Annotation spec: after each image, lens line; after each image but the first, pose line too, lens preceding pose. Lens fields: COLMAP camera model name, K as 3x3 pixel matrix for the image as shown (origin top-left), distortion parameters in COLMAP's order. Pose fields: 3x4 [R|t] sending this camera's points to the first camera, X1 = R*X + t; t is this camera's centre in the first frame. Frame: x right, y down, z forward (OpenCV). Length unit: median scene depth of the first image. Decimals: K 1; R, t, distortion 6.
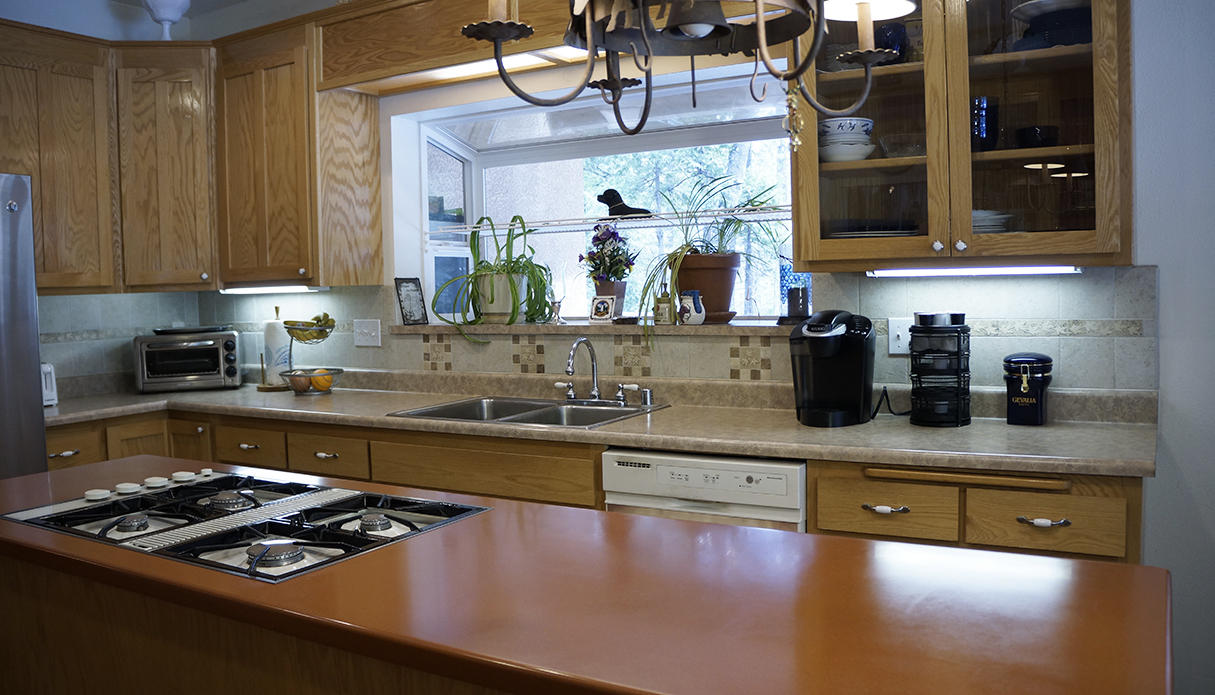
lens RADIAL K [[988.9, 0, 616.9], [0, 988.9, 338.4], [0, 0, 1]] dist [-0.154752, 0.057336]
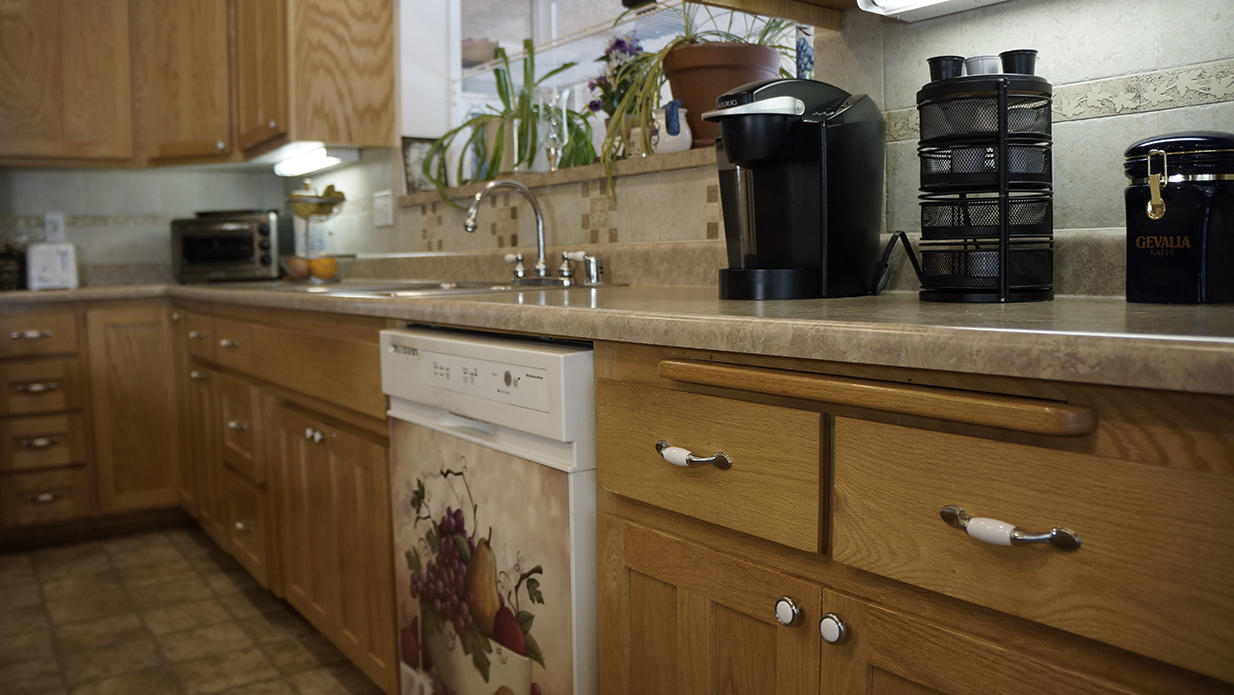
lens RADIAL K [[981.4, 0, 620.0], [0, 981.4, 334.3], [0, 0, 1]] dist [-0.160917, 0.092637]
pose [[0.909982, 0.040499, -0.412665, 0.269791], [-0.029749, 0.999031, 0.032445, 0.069703], [0.413579, -0.017248, 0.910305, 0.382212]]
